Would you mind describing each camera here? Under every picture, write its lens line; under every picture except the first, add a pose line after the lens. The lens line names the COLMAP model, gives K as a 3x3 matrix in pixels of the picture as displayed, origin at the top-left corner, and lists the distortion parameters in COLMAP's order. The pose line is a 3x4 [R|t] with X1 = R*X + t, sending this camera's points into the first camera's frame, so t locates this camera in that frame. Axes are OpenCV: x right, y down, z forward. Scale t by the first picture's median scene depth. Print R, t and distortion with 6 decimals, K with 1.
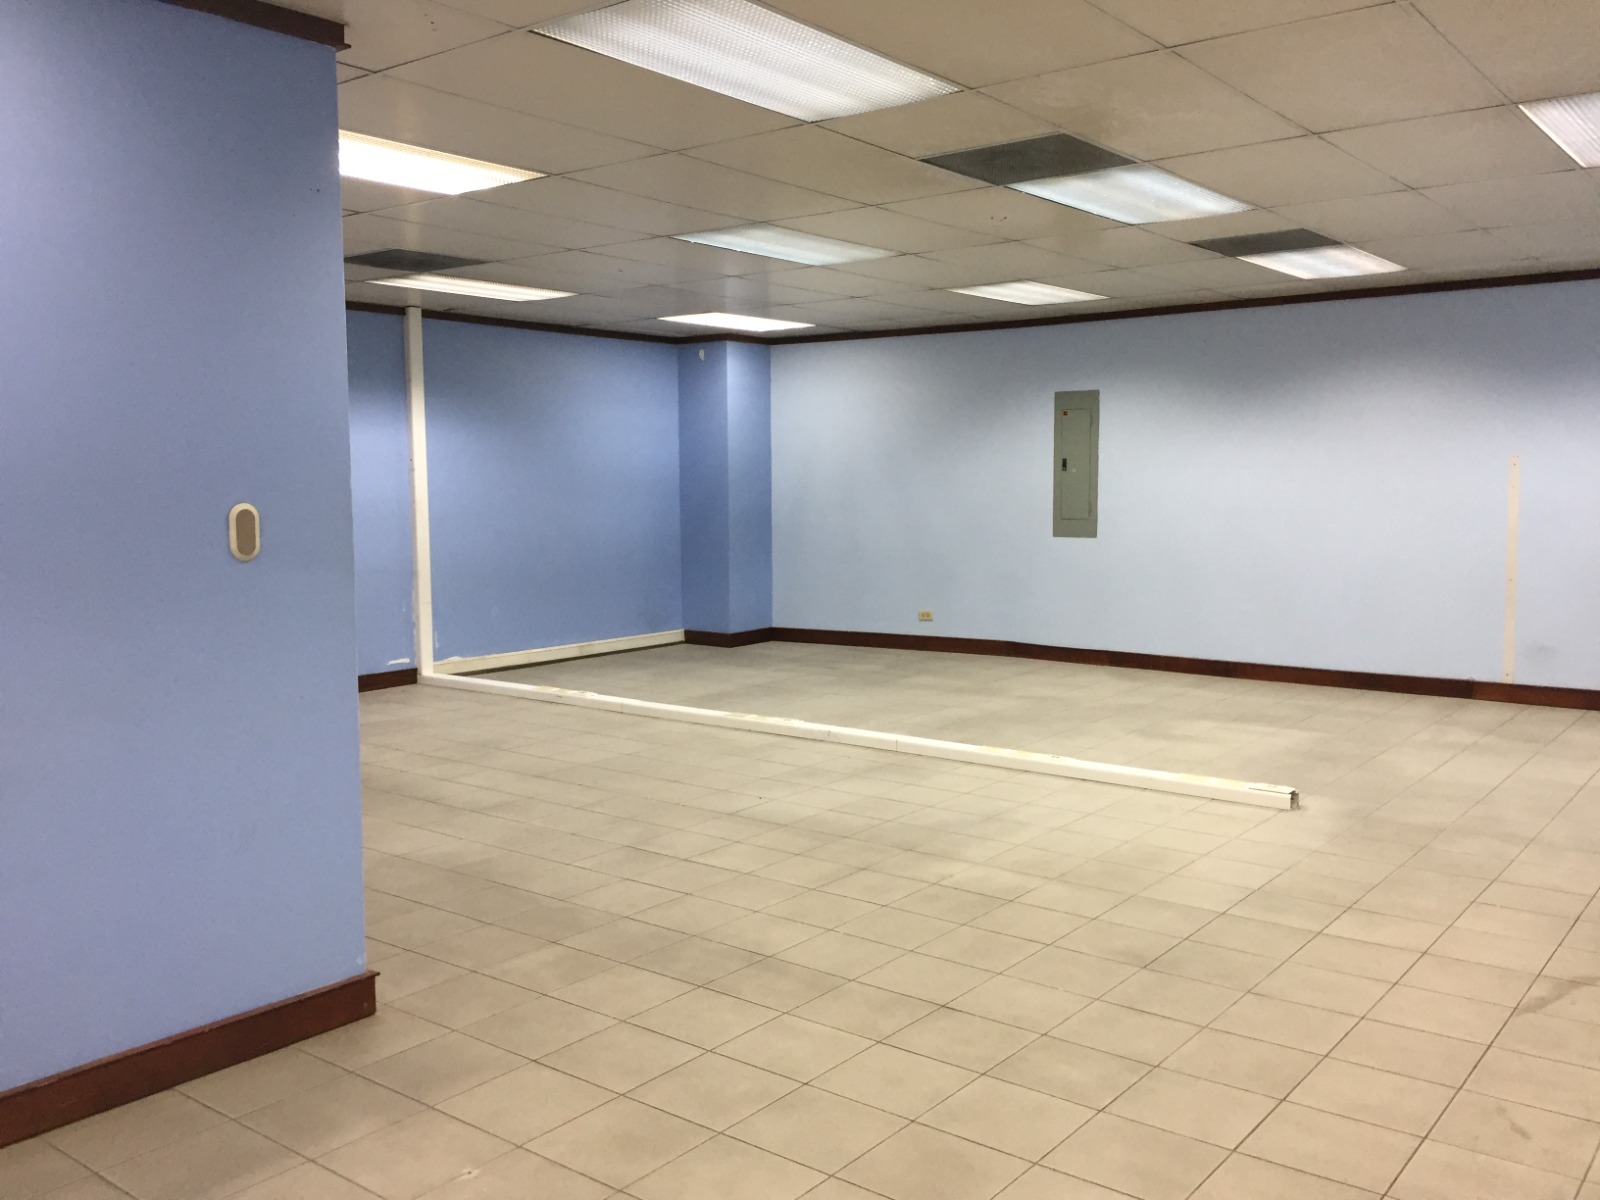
lens RADIAL K [[1368.4, 0, 805.1], [0, 1368.4, 595.4], [0, 0, 1]] dist [0.070256, -0.076151]
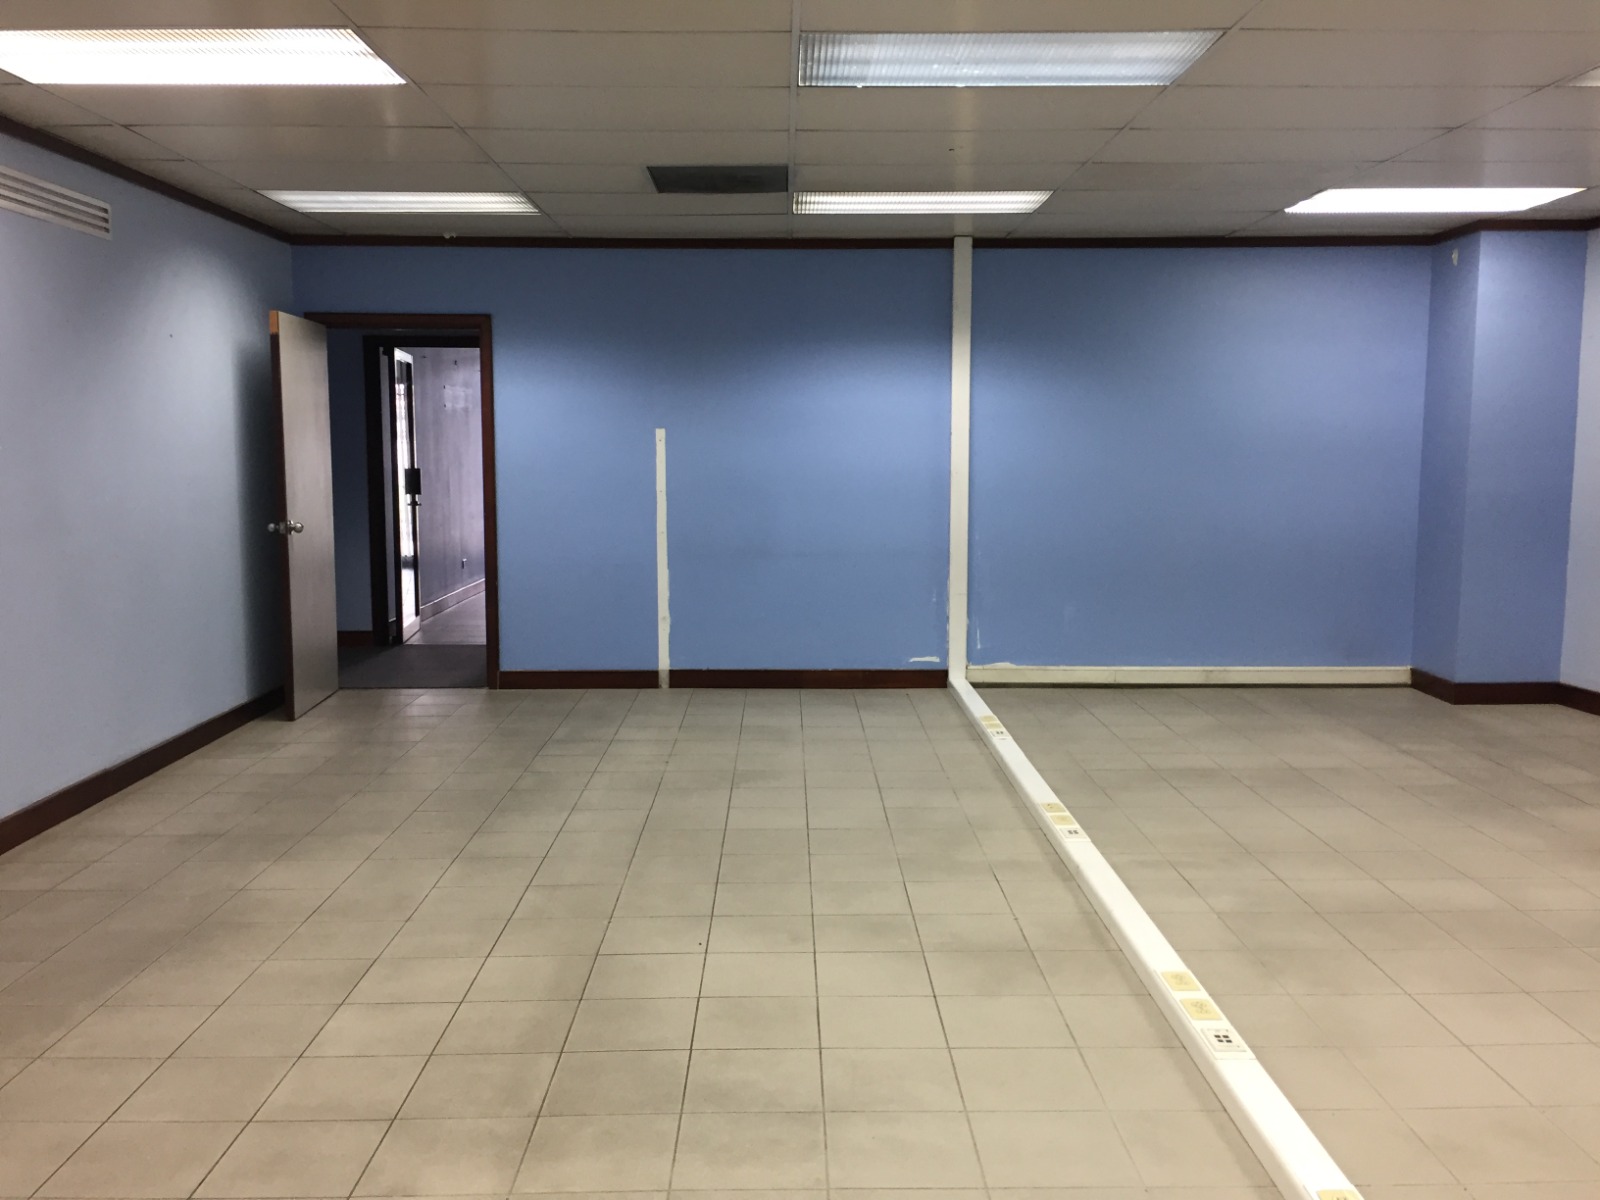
lens RADIAL K [[1368.4, 0, 801.3], [0, 1368.4, 603.7], [0, 0, 1]] dist [0.070256, -0.076151]
pose [[0.623435, 0.097905, -0.775721, 0.313206], [-0.072264, 0.995098, 0.067515, -0.038378], [0.778528, 0.013965, 0.627454, 0.405574]]
